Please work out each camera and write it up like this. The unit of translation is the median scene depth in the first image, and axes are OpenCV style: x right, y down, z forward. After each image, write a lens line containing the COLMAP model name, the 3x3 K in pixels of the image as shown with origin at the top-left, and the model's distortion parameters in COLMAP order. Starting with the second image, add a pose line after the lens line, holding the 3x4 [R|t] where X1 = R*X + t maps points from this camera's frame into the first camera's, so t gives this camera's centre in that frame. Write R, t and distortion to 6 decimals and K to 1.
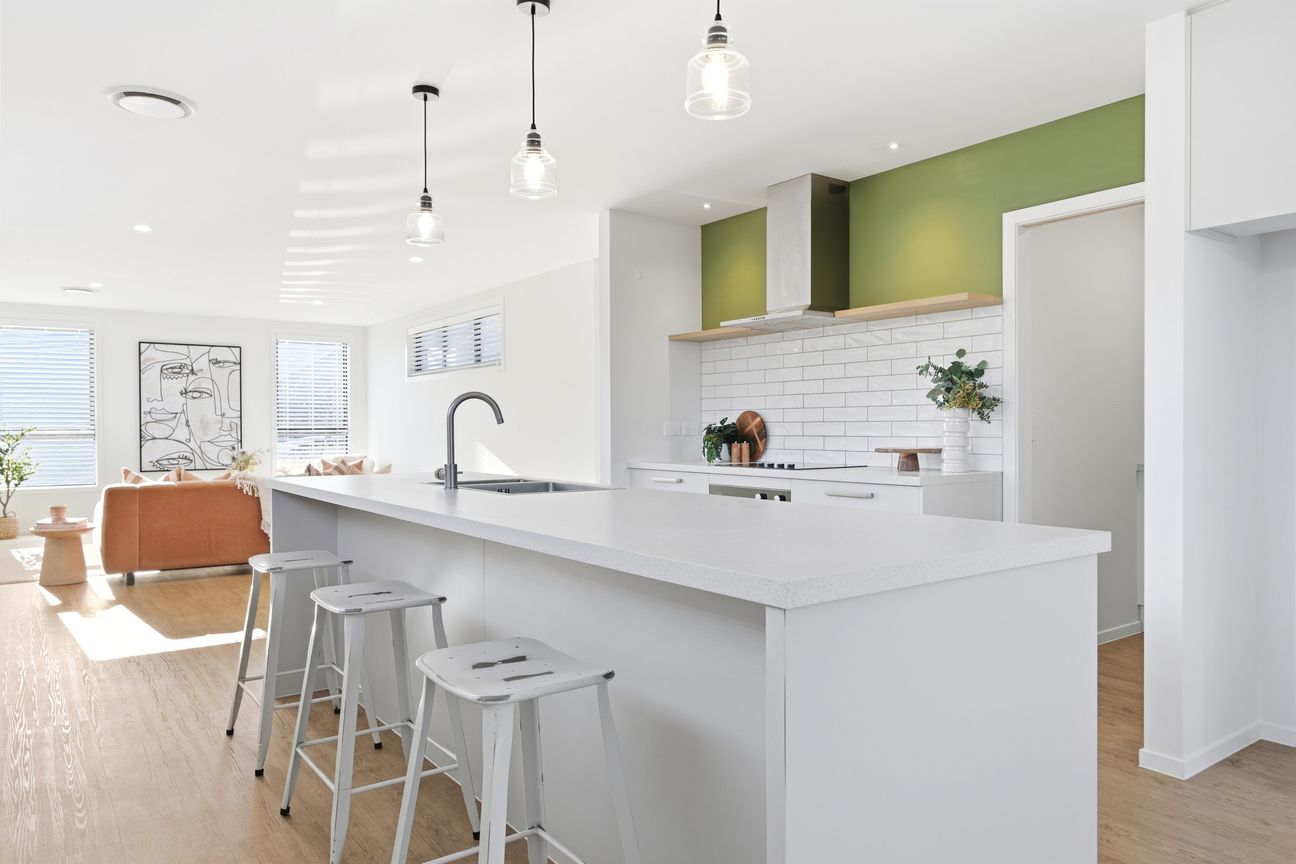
lens RADIAL K [[862.1, 0, 647.9], [0, 862.1, 439.7], [0, 0, 1]] dist [0.000287, -0.003390]
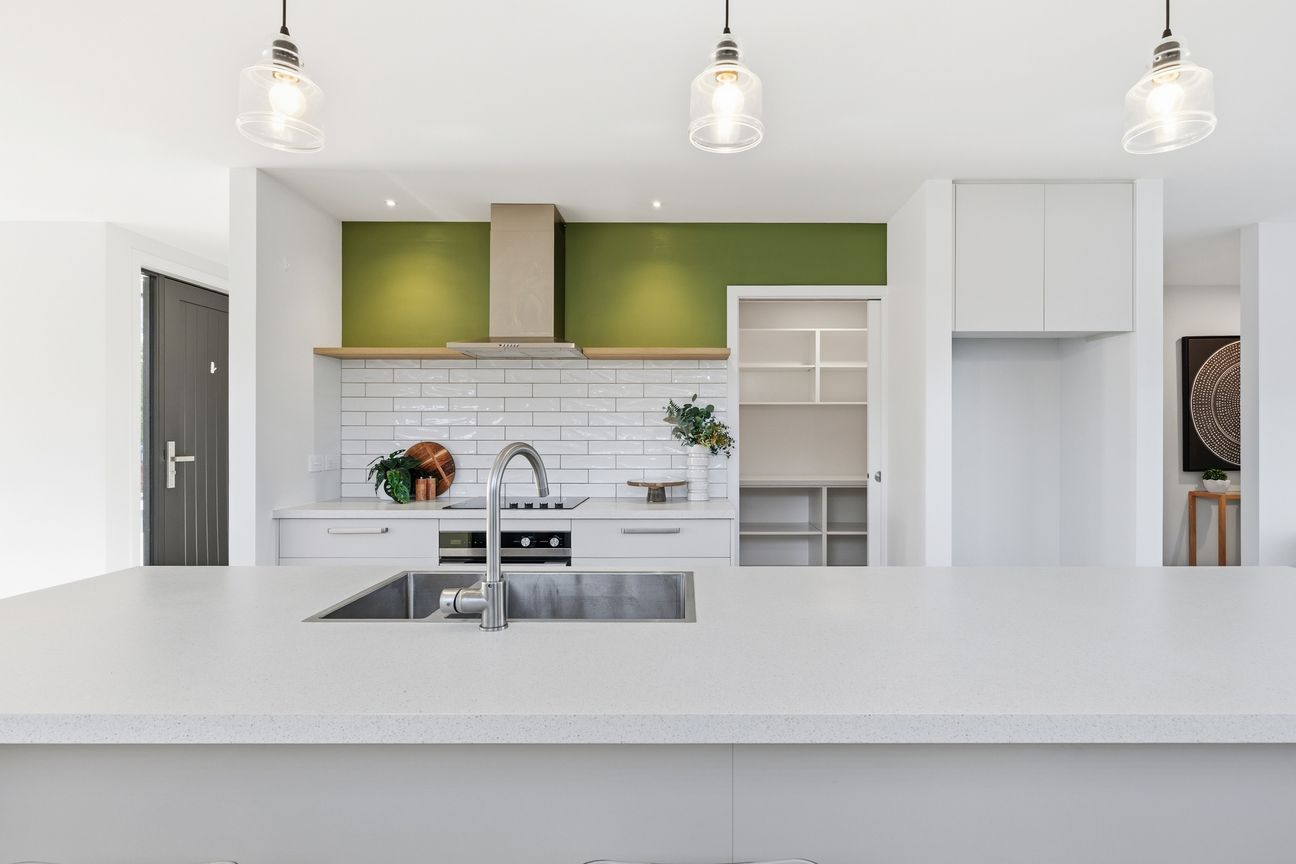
lens RADIAL K [[655.8, 0, 654.8], [0, 655.8, 427.7], [0, 0, 1]] dist [0.001316, -0.000466]
pose [[0.590739, 0.015630, 0.806712, -0.242247], [0.008783, 0.999629, -0.025800, -0.023579], [-0.806815, 0.022327, 0.590382, 0.331501]]
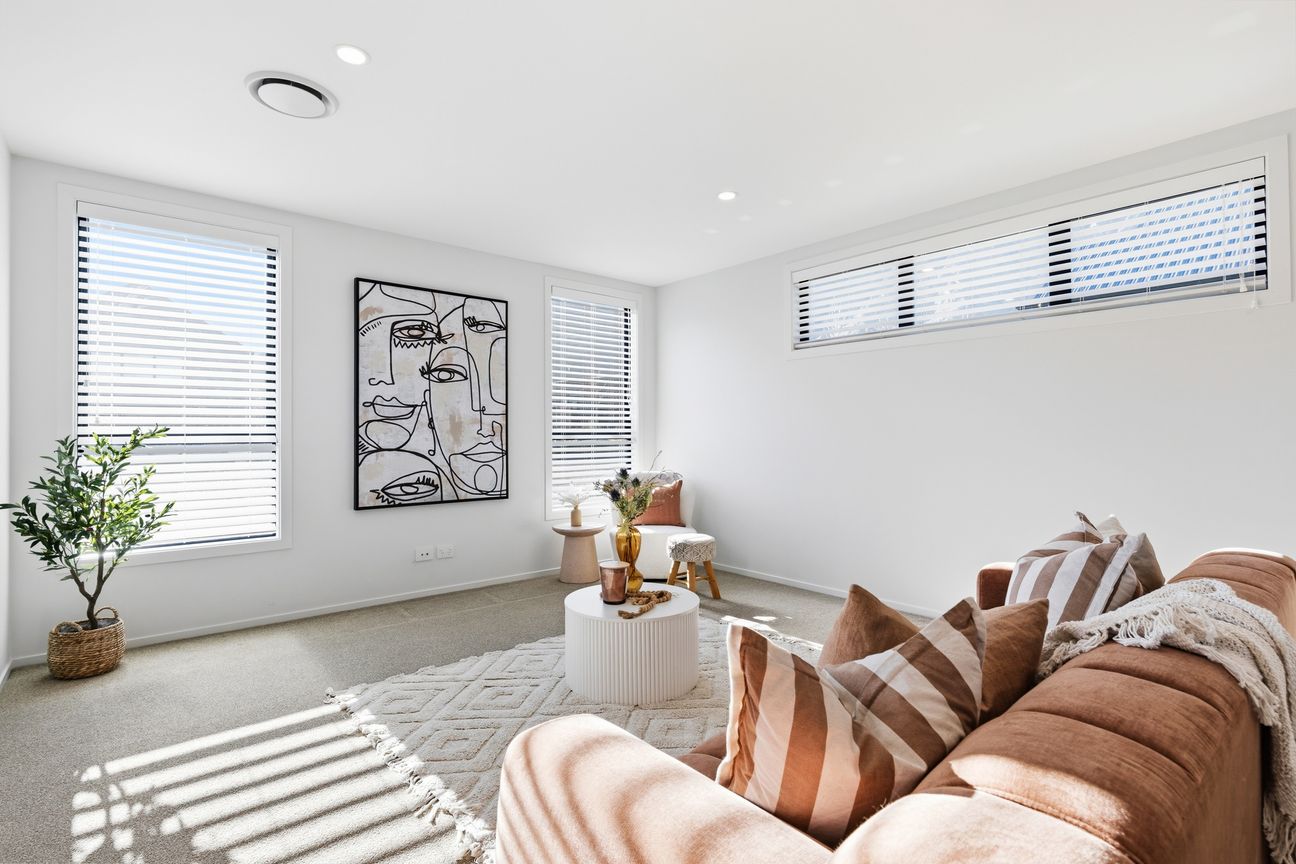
lens RADIAL K [[607.3, 0, 649.9], [0, 607.3, 426.5], [0, 0, 1]] dist [-0.014274, 0.000714]
pose [[0.997534, 0.001513, 0.070165, -0.633379], [0.000201, 0.999702, -0.024411, -0.010346], [-0.070181, 0.024365, 0.997237, 0.881829]]
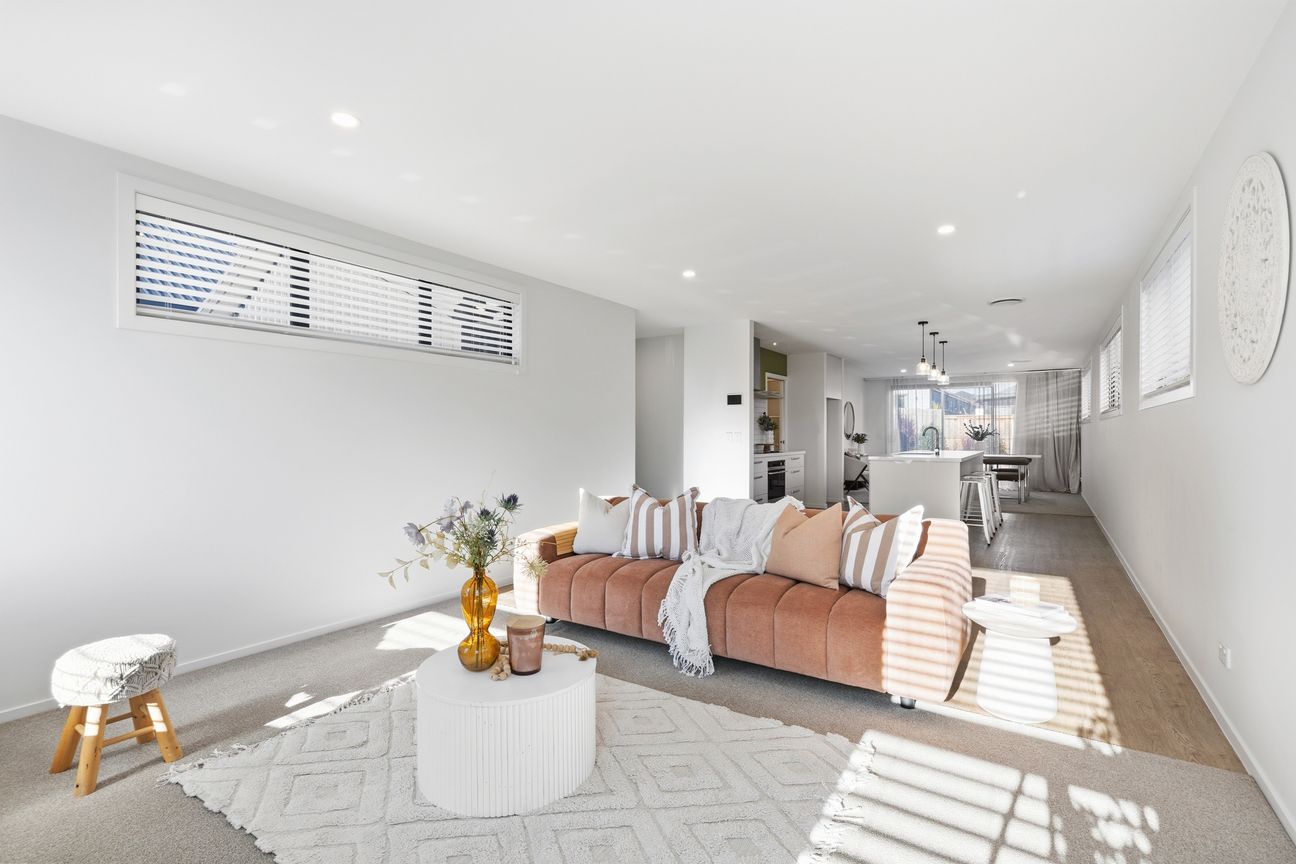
lens RADIAL K [[602.5, 0, 642.8], [0, 602.5, 435.1], [0, 0, 1]] dist [0.000454, -0.000065]
pose [[-0.344886, 0.009614, 0.938595, -1.354821], [0.019887, 0.999798, -0.002934, -0.029220], [-0.938434, 0.017654, -0.345008, 1.964626]]
